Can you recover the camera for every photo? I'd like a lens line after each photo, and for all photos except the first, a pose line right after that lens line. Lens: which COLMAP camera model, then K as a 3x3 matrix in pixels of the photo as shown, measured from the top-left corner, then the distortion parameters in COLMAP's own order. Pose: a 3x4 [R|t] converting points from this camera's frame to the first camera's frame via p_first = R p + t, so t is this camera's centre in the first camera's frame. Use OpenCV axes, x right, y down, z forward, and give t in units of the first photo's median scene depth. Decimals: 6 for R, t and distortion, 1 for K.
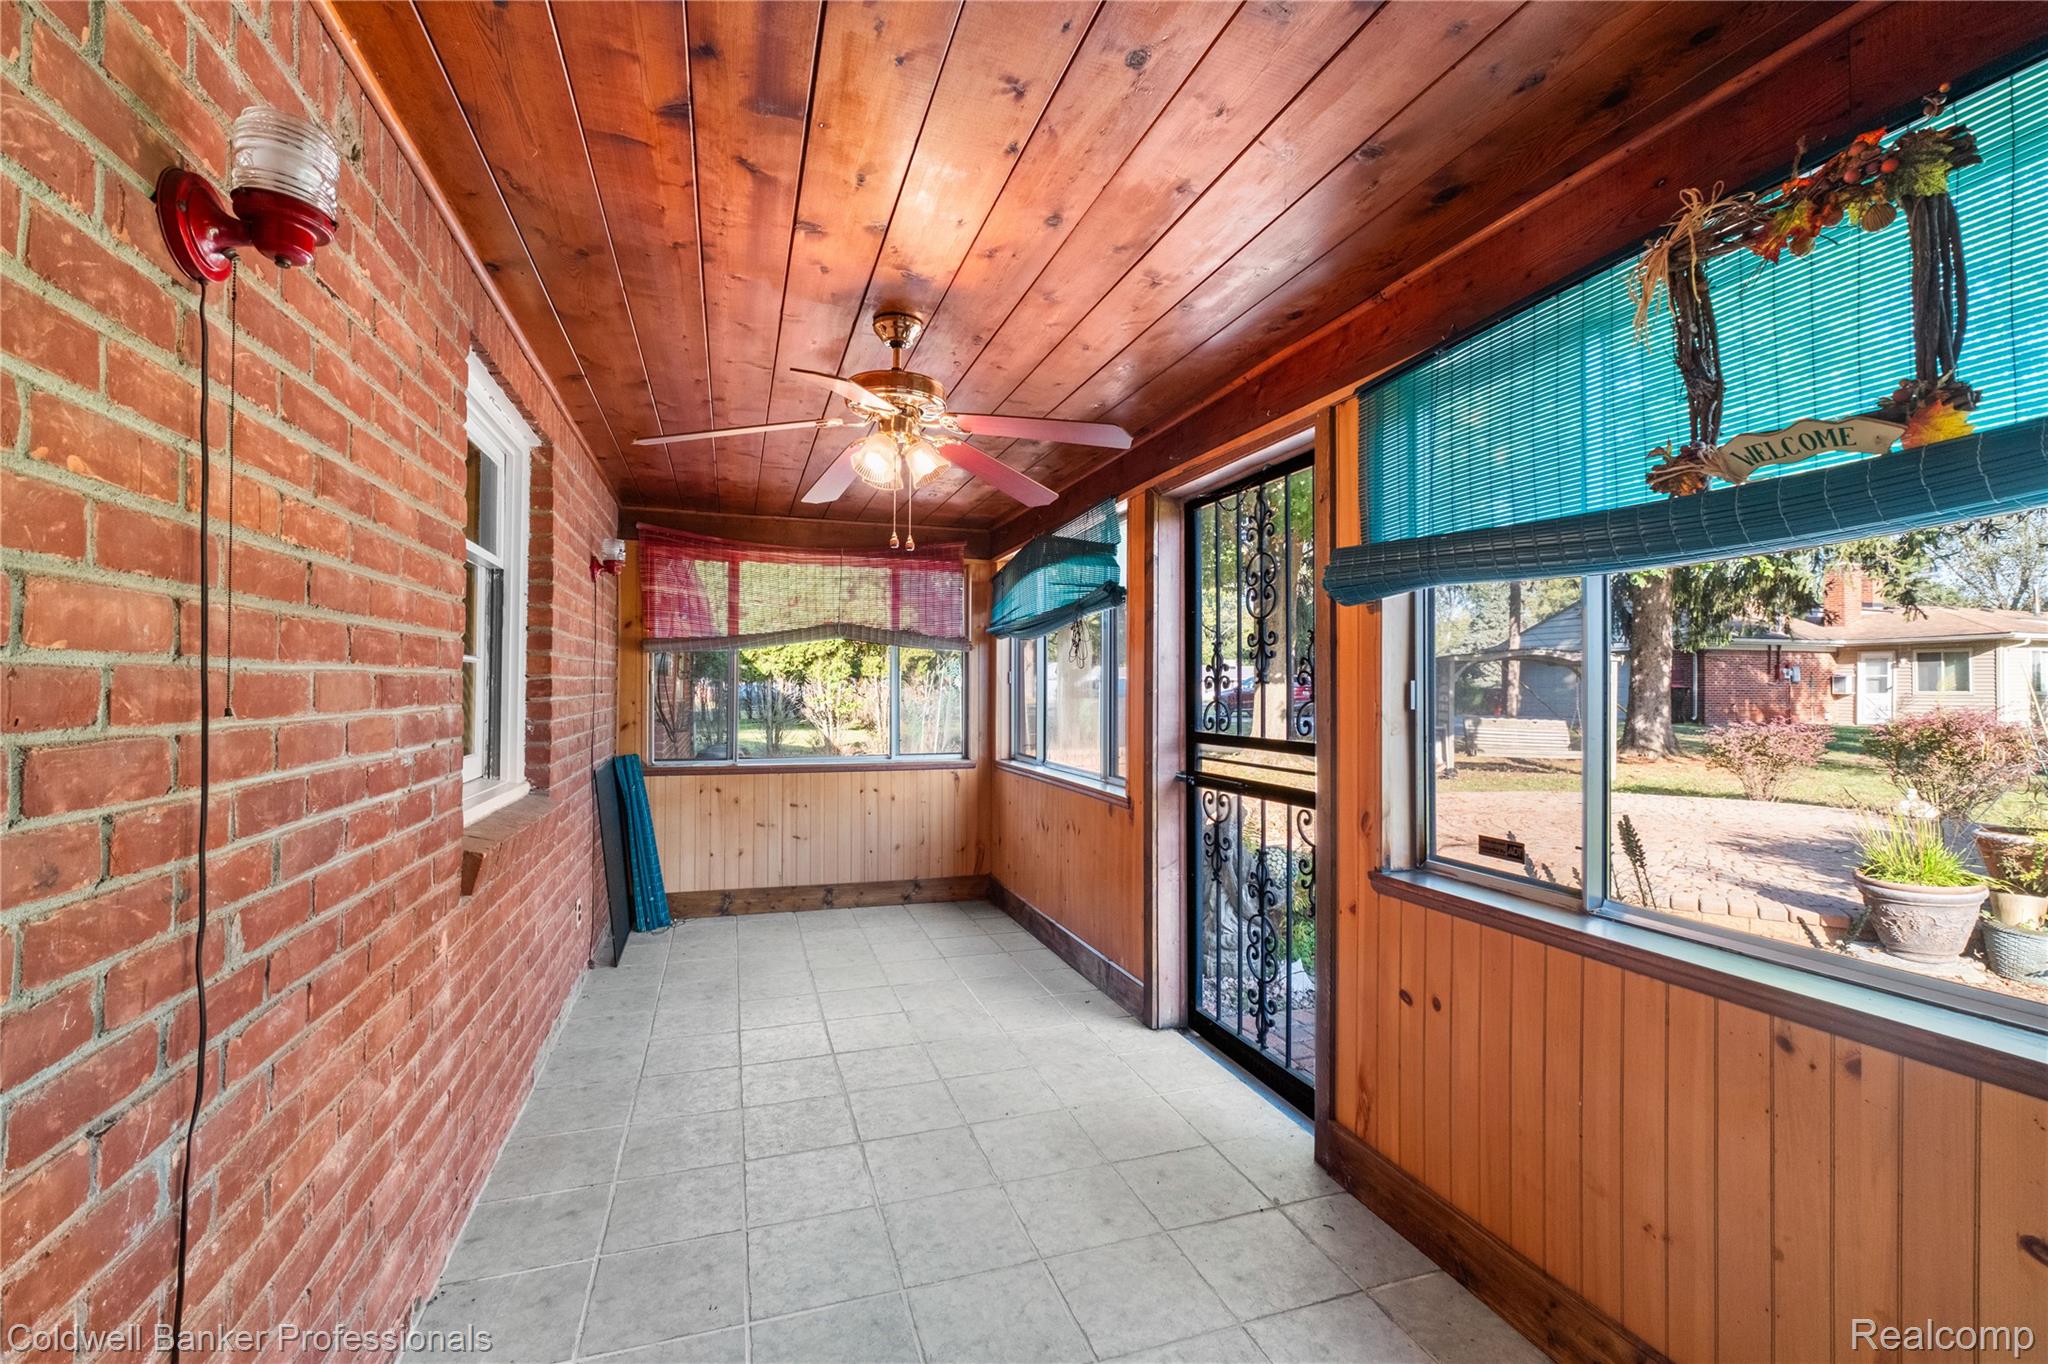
lens RADIAL K [[859.6, 0, 1025.1], [0, 859.6, 684.2], [0, 0, 1]] dist [0.001597, 0.000146]
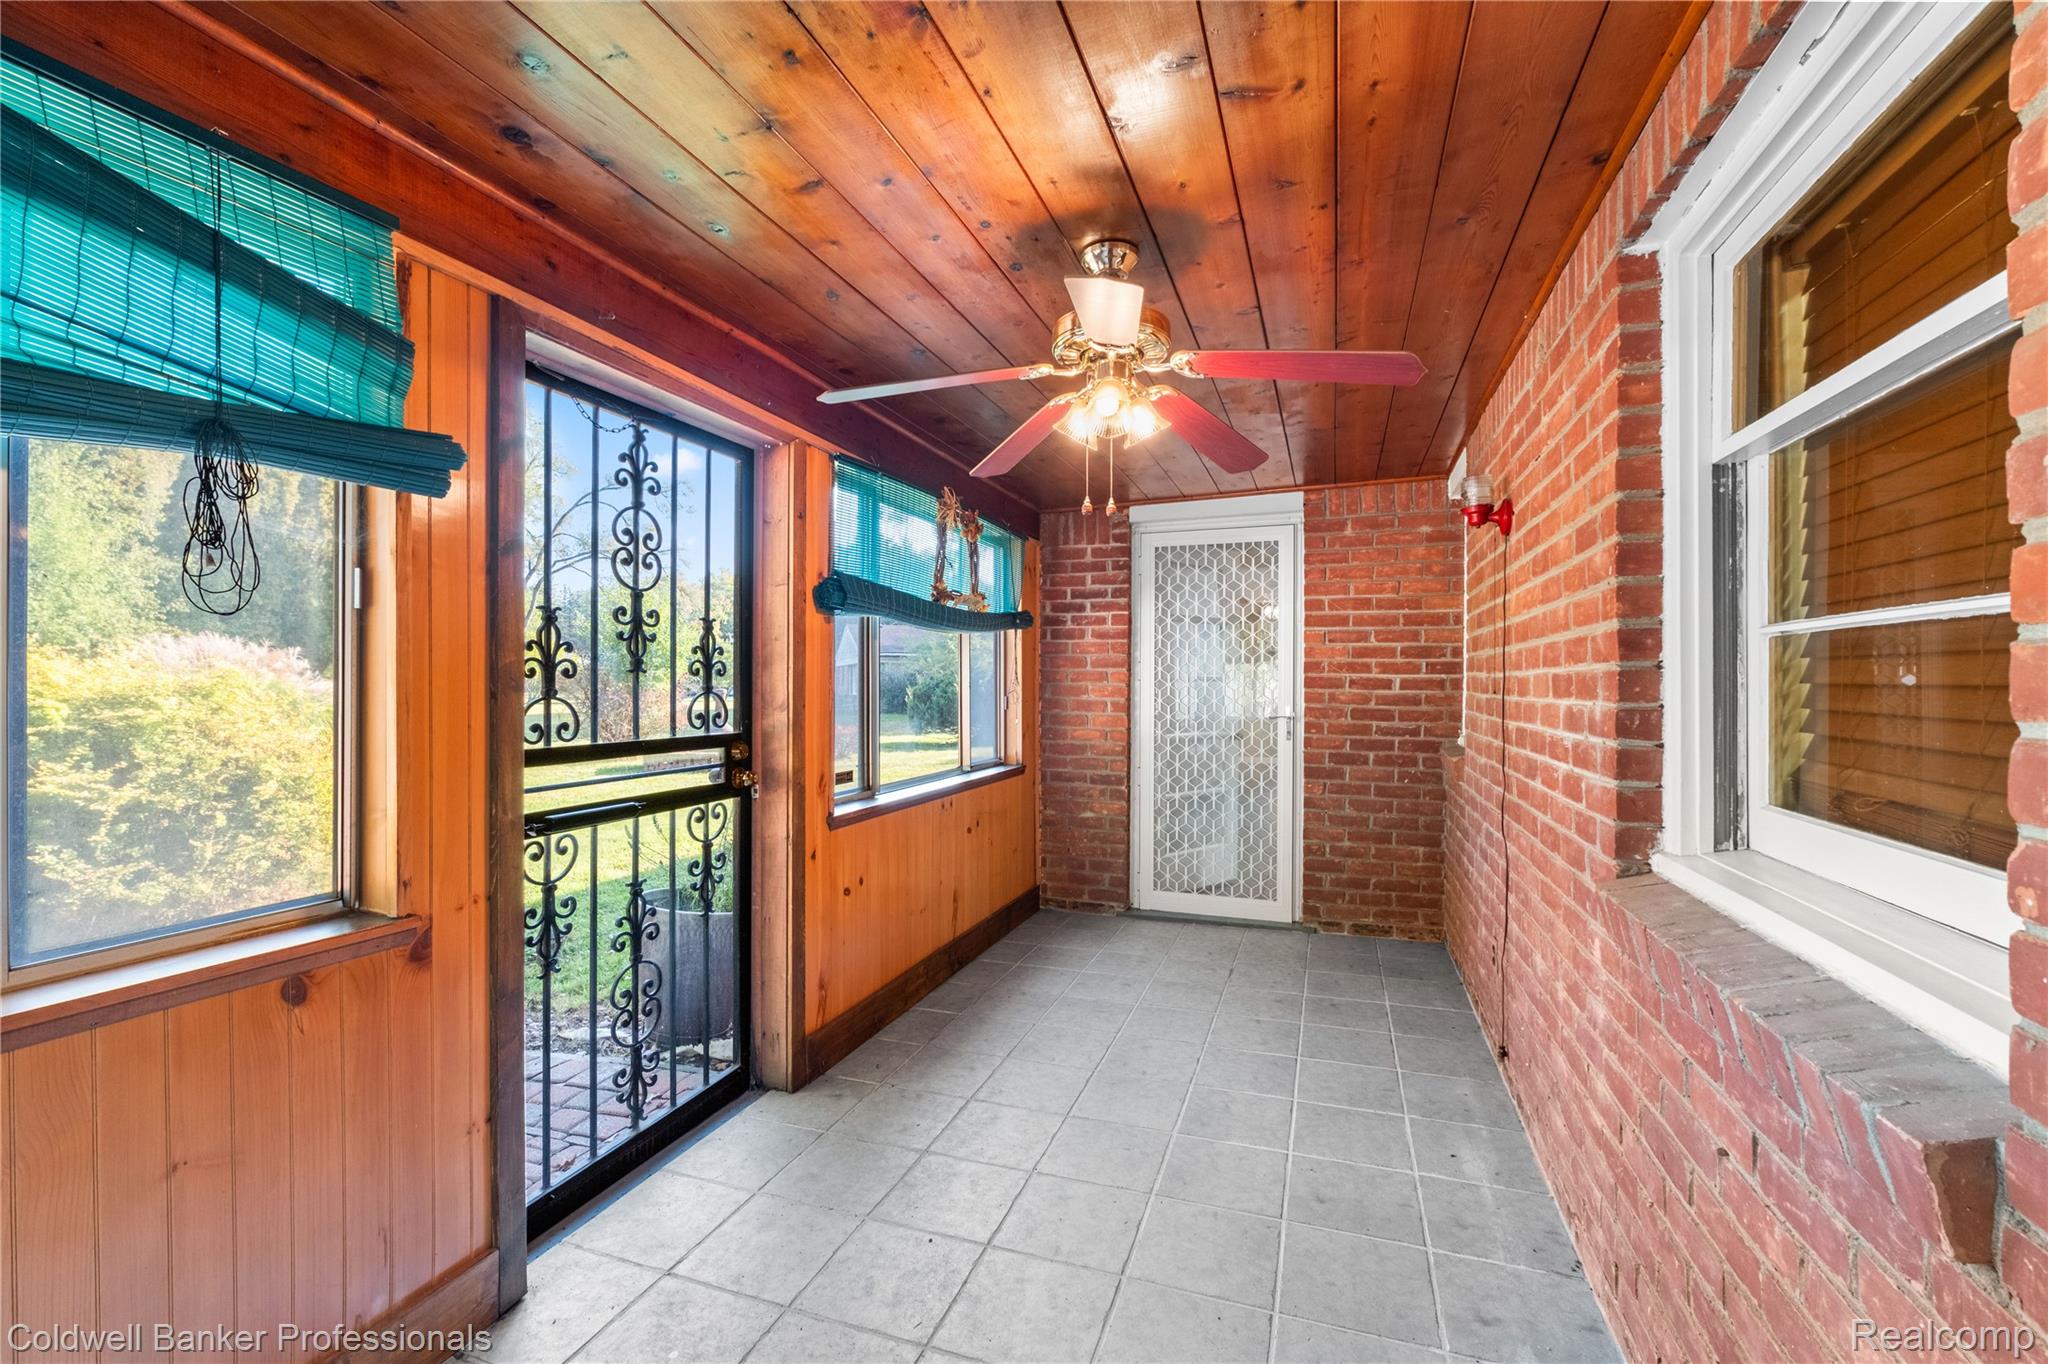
lens RADIAL K [[859.6, 0, 1027.7], [0, 859.6, 687.1], [0, 0, 1]] dist [0.001597, 0.000146]
pose [[-0.782181, -0.007127, 0.623011, -0.507295], [-0.008666, 0.999962, 0.000559, 0.008922], [-0.622991, -0.004962, -0.782213, 1.403157]]
